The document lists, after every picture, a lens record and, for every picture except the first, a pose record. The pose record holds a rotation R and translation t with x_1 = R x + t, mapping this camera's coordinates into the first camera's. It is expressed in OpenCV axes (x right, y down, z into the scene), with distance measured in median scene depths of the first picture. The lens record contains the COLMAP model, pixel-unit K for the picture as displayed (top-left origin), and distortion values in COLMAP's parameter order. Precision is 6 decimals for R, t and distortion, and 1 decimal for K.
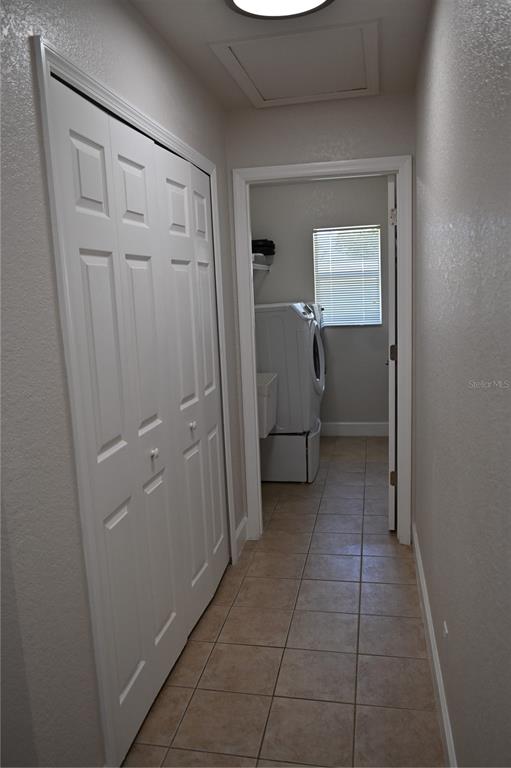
lens RADIAL K [[595.7, 0, 255.5], [0, 595.7, 384.0], [0, 0, 1]] dist [-0.018443, 0.008547]
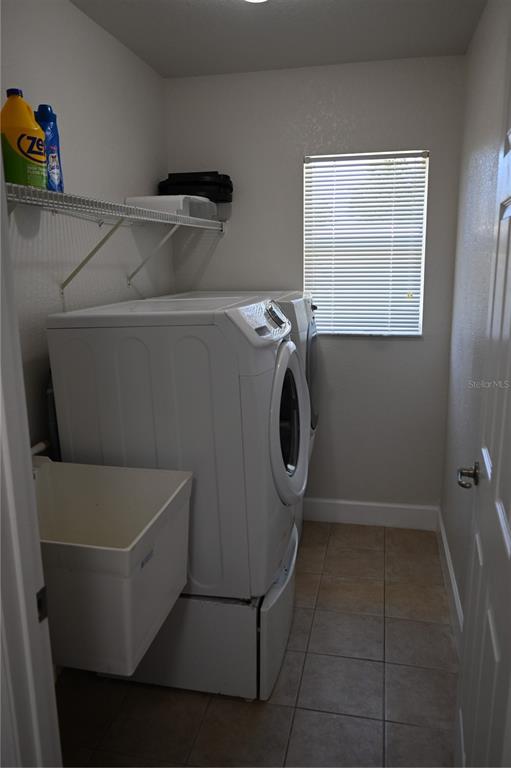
lens RADIAL K [[595.7, 0, 255.5], [0, 595.7, 384.0], [0, 0, 1]] dist [-0.018443, 0.008547]
pose [[0.999364, 0.034036, -0.010653, 0.069510], [-0.033389, 0.997875, 0.055945, -0.086641], [0.012534, -0.055553, 0.998377, 0.473779]]
